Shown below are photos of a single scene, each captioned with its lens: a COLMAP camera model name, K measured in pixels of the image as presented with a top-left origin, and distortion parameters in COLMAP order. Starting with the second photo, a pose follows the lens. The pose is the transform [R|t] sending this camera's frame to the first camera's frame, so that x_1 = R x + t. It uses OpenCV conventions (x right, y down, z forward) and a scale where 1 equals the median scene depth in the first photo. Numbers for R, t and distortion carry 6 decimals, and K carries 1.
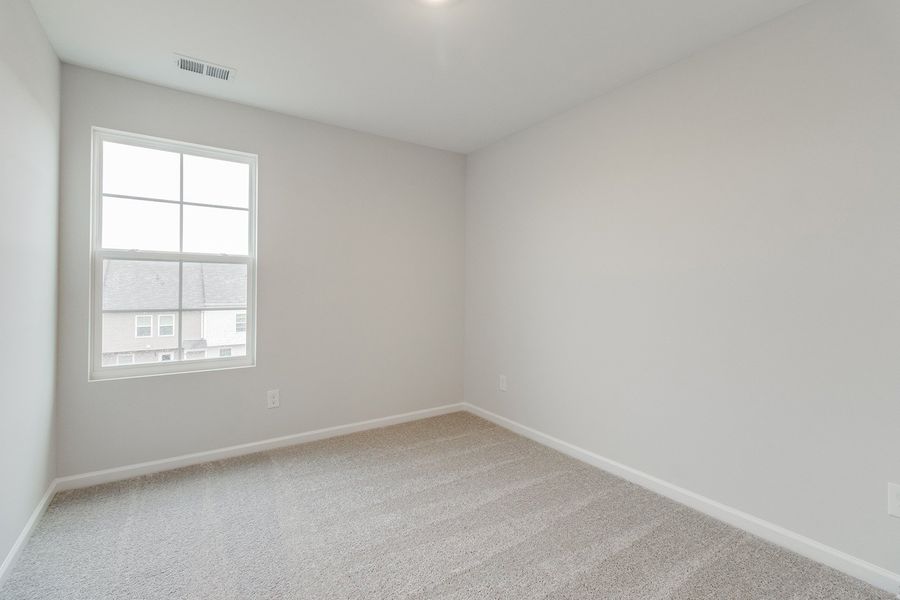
lens RADIAL K [[420.6, 0, 454.1], [0, 420.6, 285.0], [0, 0, 1]] dist [0.005321, 0.000343]
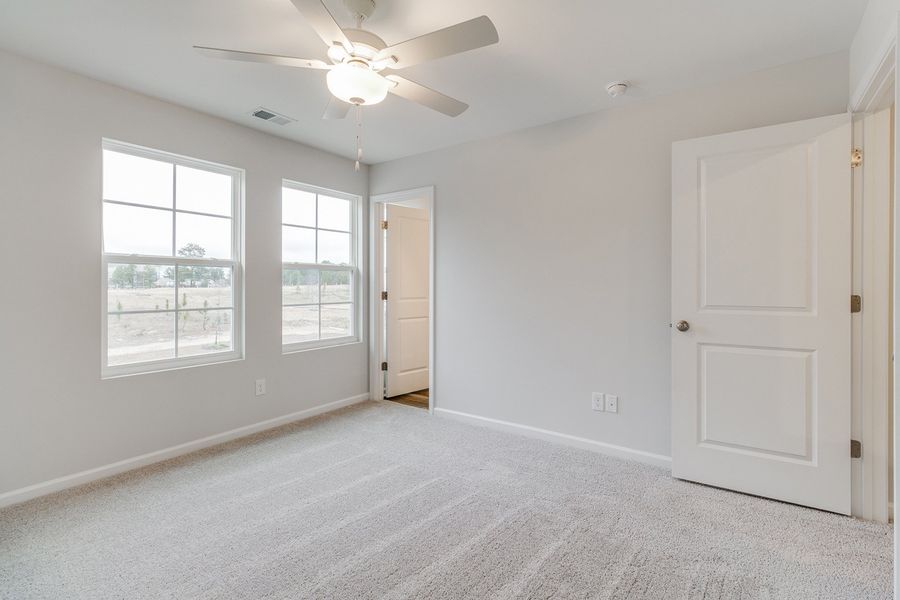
lens RADIAL K [[410.6, 0, 453.4], [0, 410.6, 286.7], [0, 0, 1]] dist [0.000882, -0.000089]
pose [[0.941170, -0.010951, 0.337755, -0.336770], [0.008677, 0.999928, 0.008244, -0.003293], [-0.337821, -0.004828, 0.941198, -0.223438]]
